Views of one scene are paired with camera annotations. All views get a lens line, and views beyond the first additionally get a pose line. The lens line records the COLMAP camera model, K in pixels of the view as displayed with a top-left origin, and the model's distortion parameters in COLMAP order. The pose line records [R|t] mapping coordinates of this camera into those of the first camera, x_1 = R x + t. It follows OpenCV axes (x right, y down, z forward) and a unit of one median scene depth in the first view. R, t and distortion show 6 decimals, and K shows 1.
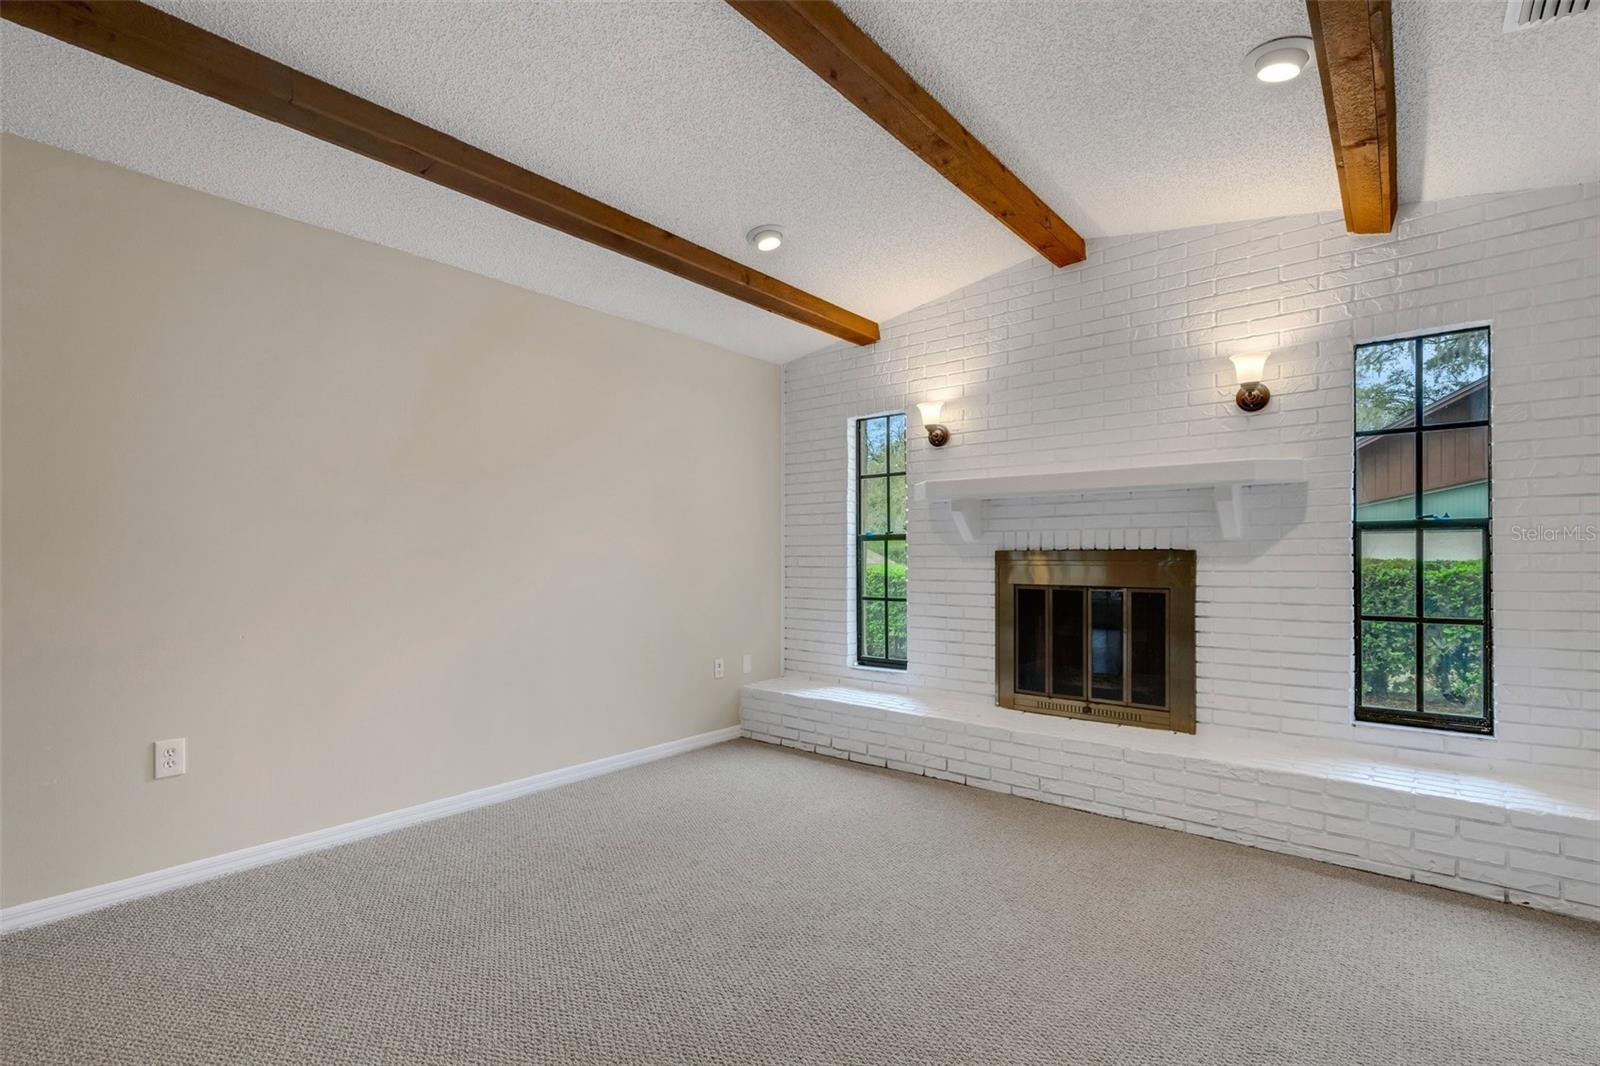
lens RADIAL K [[752.4, 0, 799.6], [0, 752.4, 559.8], [0, 0, 1]] dist [-0.000518, 0.000760]
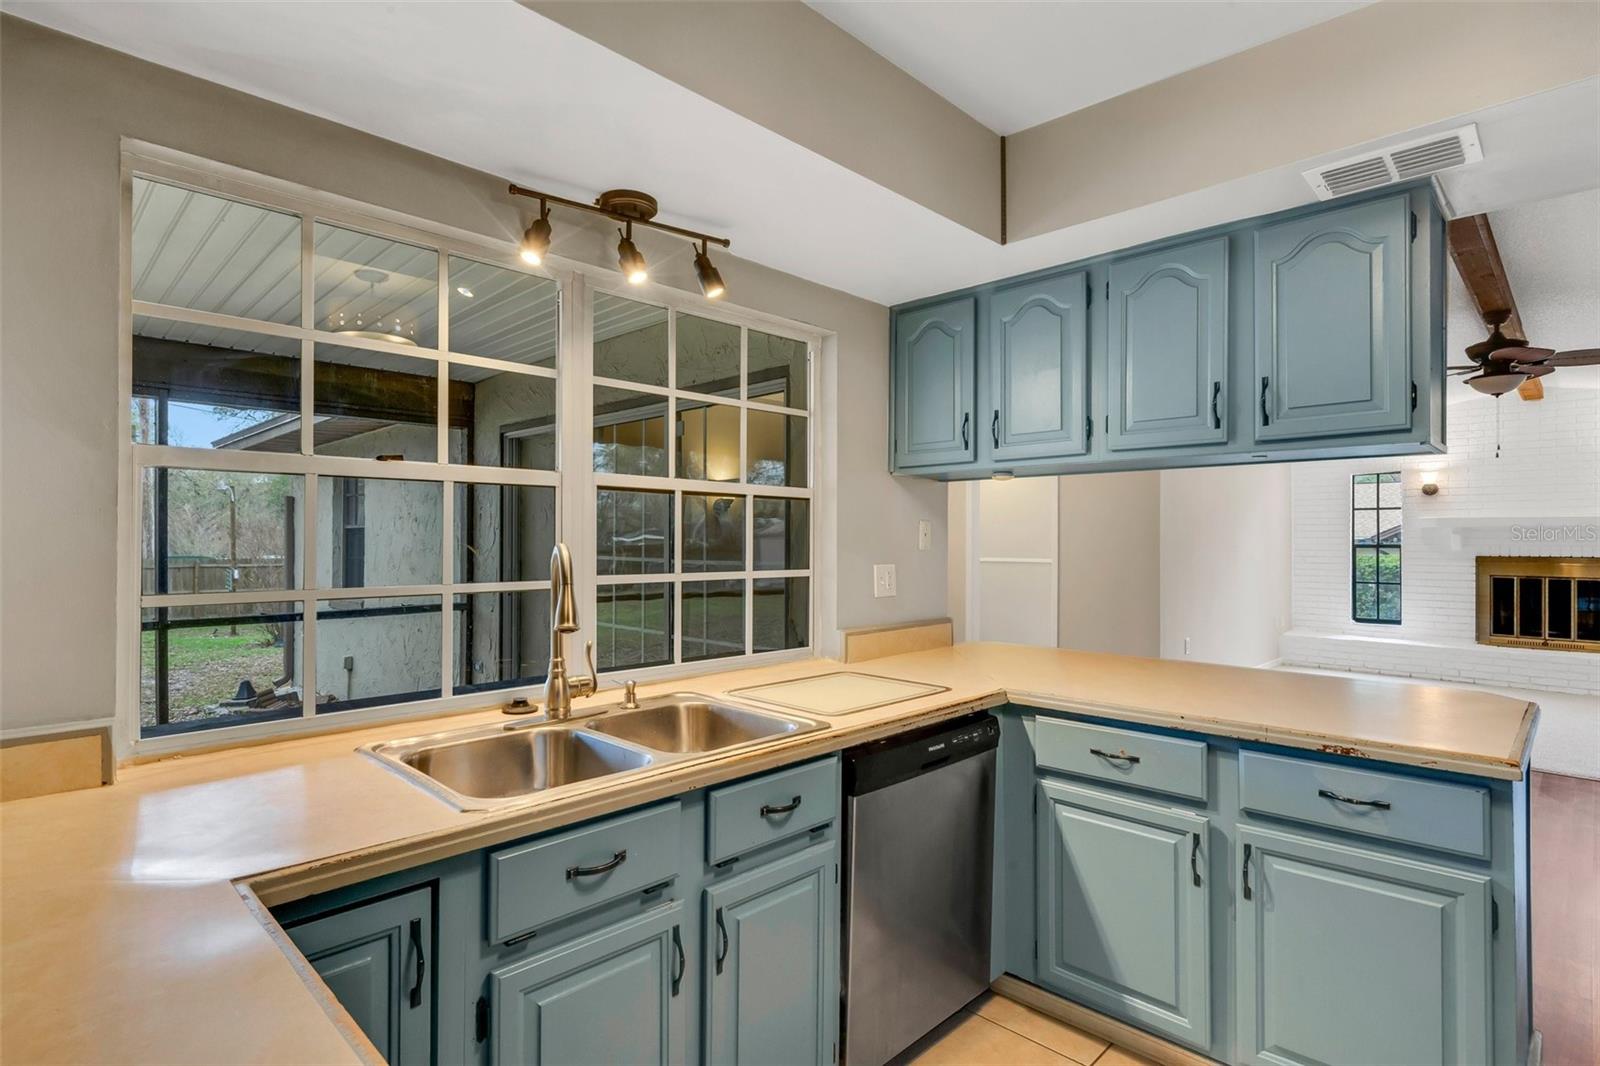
lens RADIAL K [[804.1, 0, 798.9], [0, 804.1, 531.5], [0, 0, 1]] dist [-0.001605, 0.001211]
pose [[0.997529, 0.005836, -0.070012, -1.305300], [-0.006705, 0.999903, -0.012182, -0.040096], [0.069934, 0.012621, 0.997472, -1.098928]]
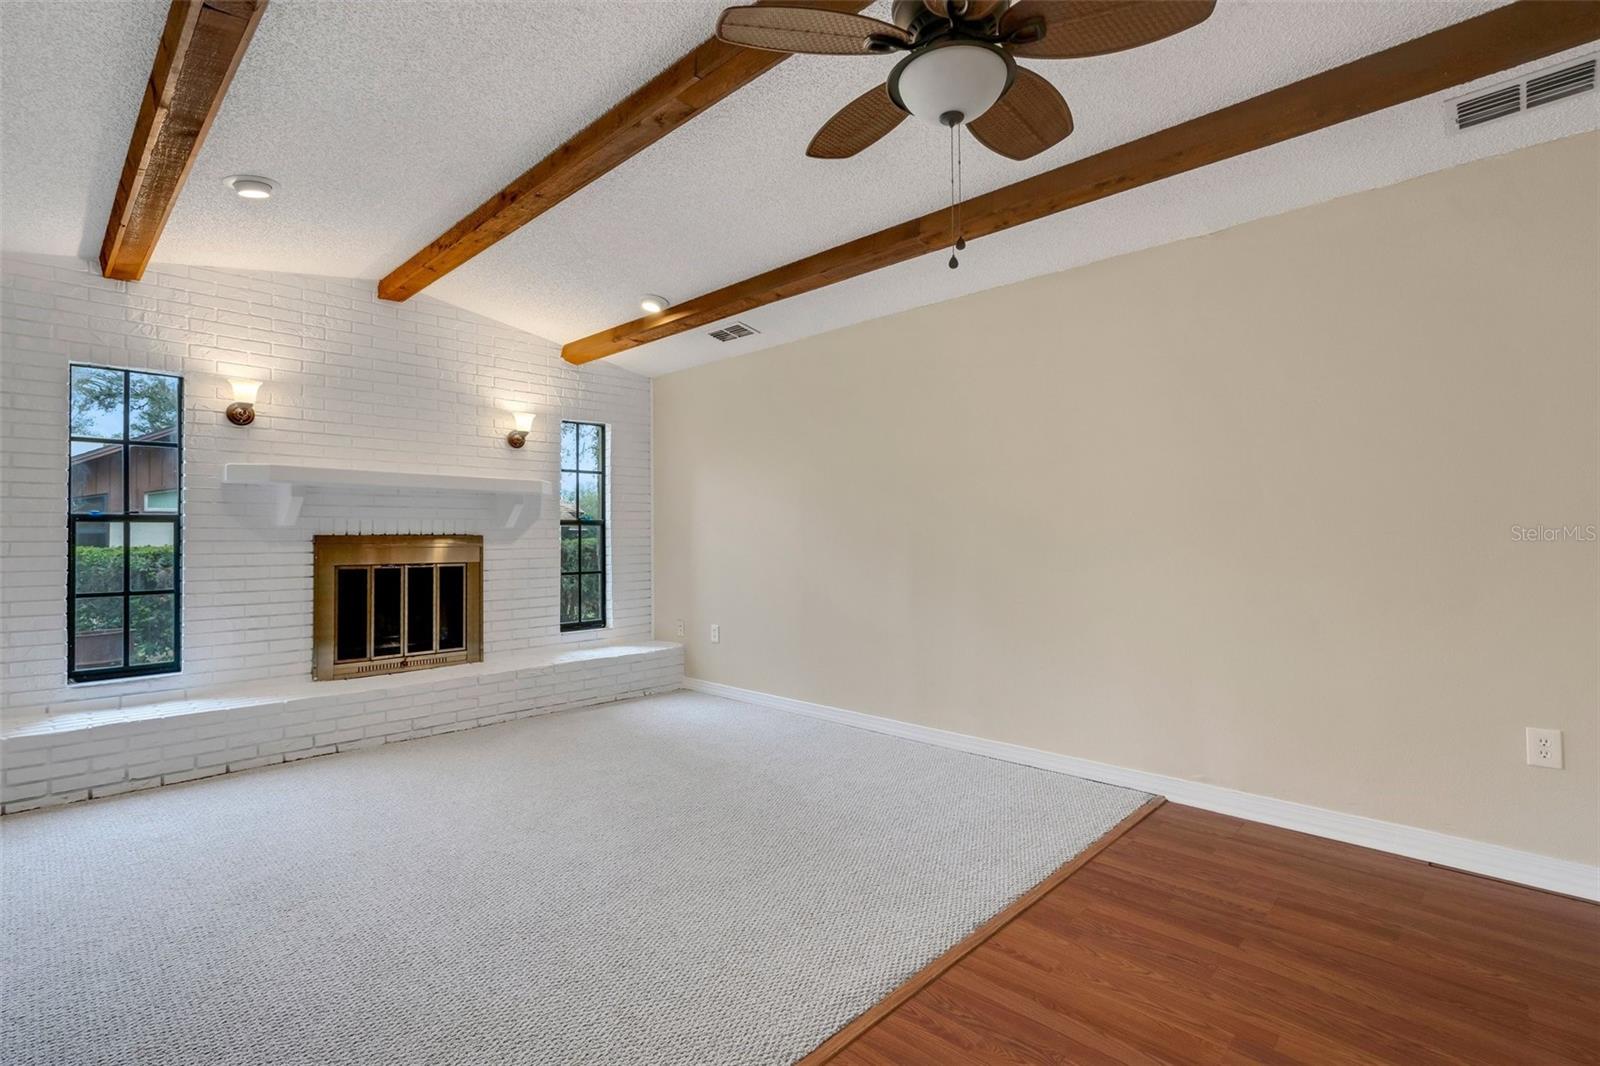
lens RADIAL K [[758.2, 0, 790.9], [0, 758.2, 529.2], [0, 0, 1]] dist [0.000571, 0.000135]
pose [[0.065004, 0.015457, 0.997765, -0.822811], [0.012904, 0.999783, -0.016329, 0.006378], [-0.997802, 0.013937, 0.064790, 0.278034]]
